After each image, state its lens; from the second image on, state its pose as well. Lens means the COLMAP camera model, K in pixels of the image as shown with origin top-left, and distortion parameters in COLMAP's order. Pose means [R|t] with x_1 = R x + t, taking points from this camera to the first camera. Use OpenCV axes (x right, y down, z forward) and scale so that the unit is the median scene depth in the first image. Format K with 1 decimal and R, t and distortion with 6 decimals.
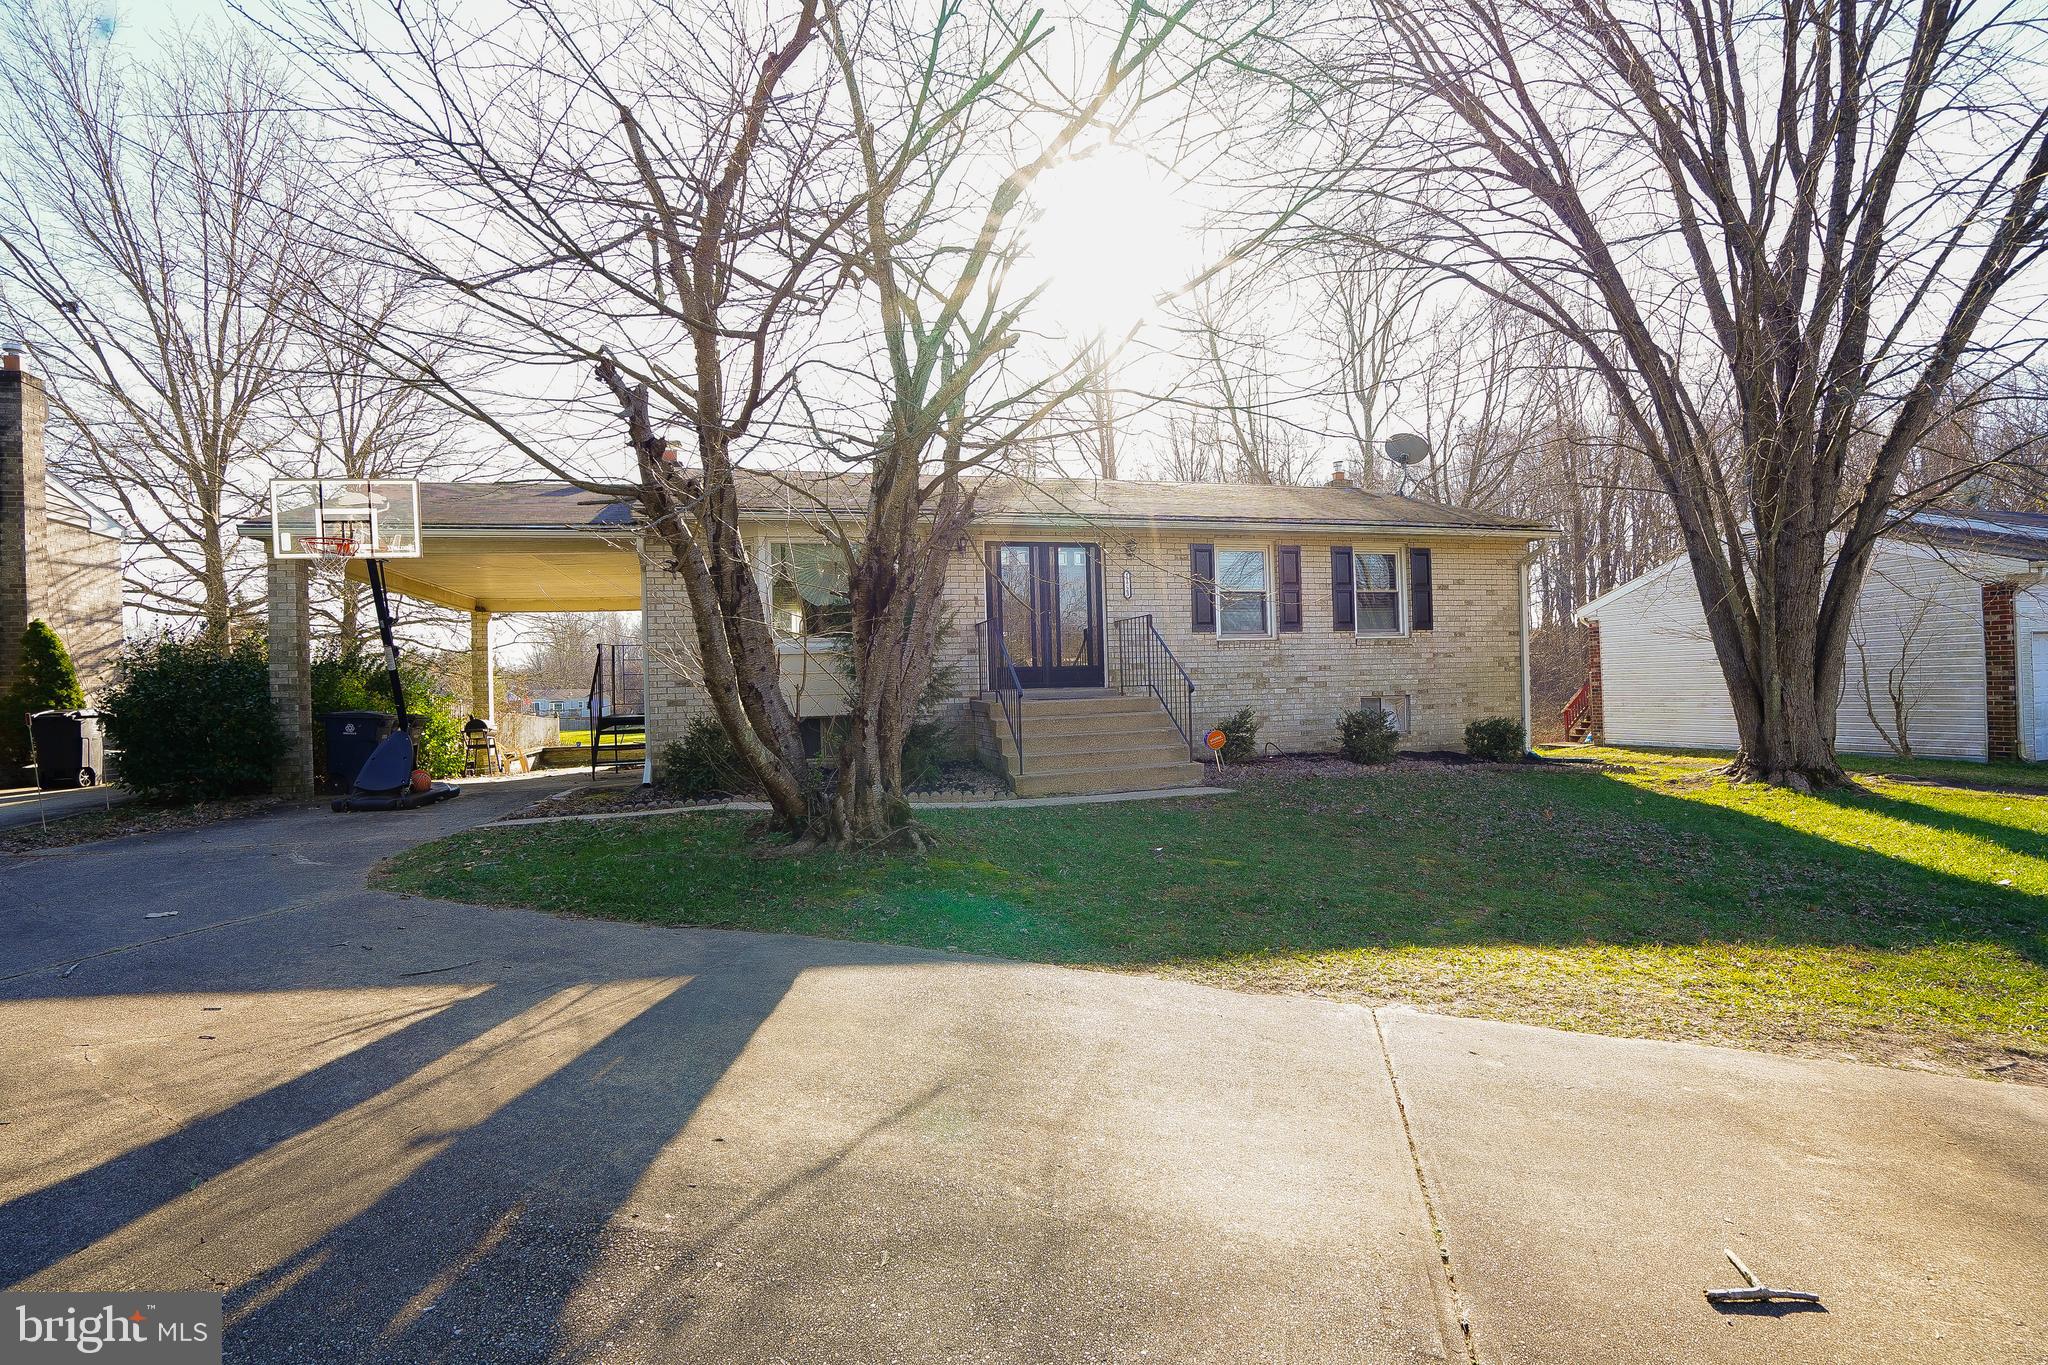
lens RADIAL K [[974.6, 0, 1025.1], [0, 974.6, 678.5], [0, 0, 1]] dist [-0.005792, -0.000274]
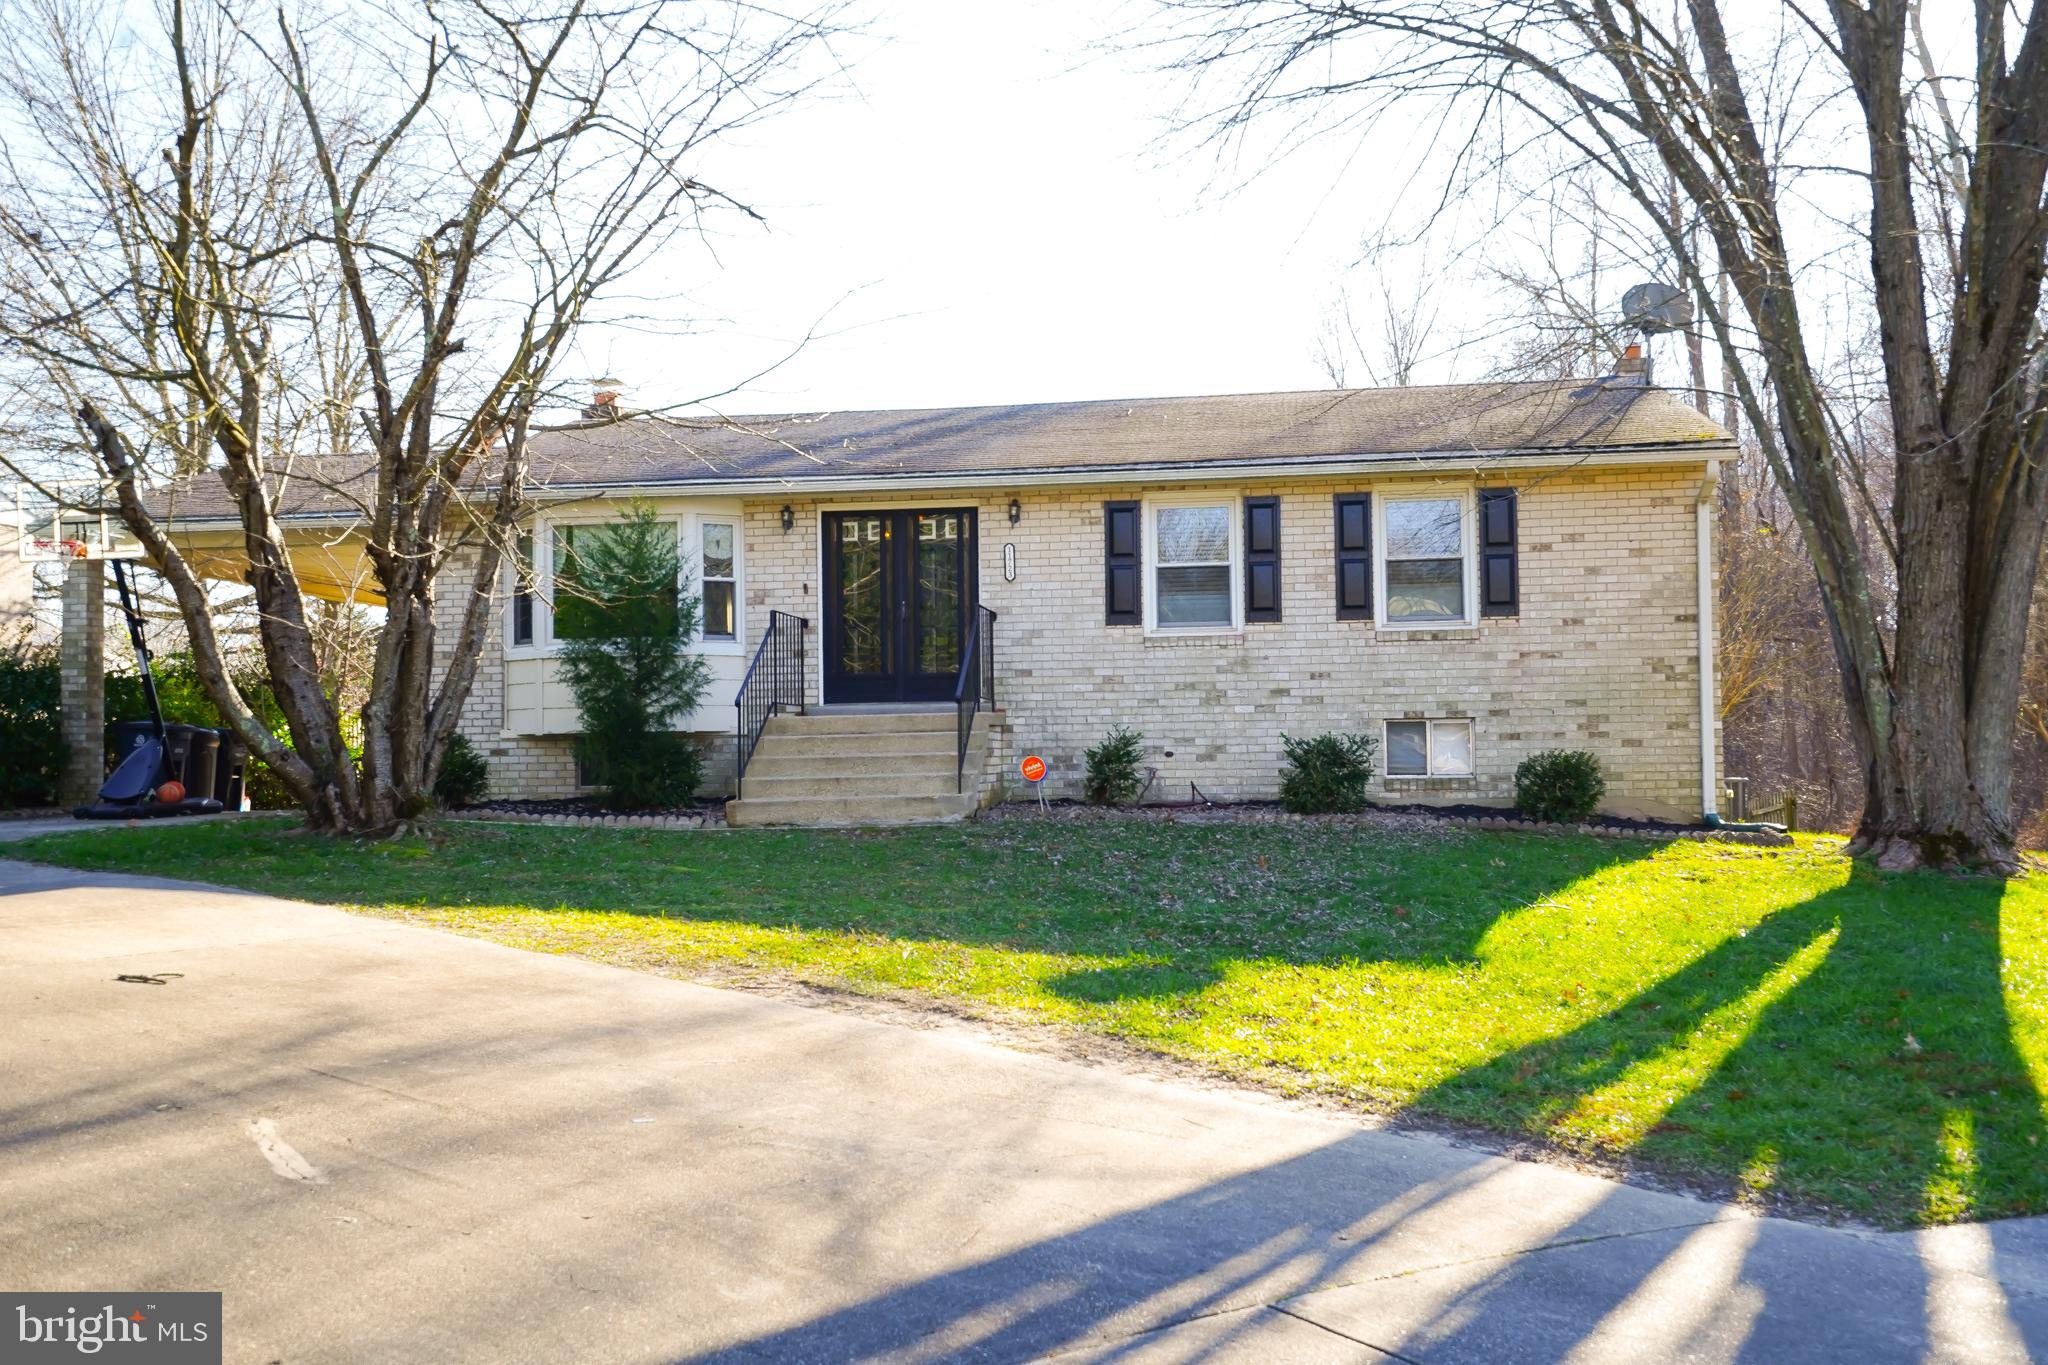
lens RADIAL K [[1961.5, 0, 1023.3], [0, 1961.5, 685.4], [0, 0, 1]] dist [0.146169, 0.000000]
pose [[0.909433, -0.001829, -0.415845, 0.702915], [-0.008183, 0.999718, -0.022293, 0.028729], [0.415769, 0.023677, 0.909162, -0.326725]]
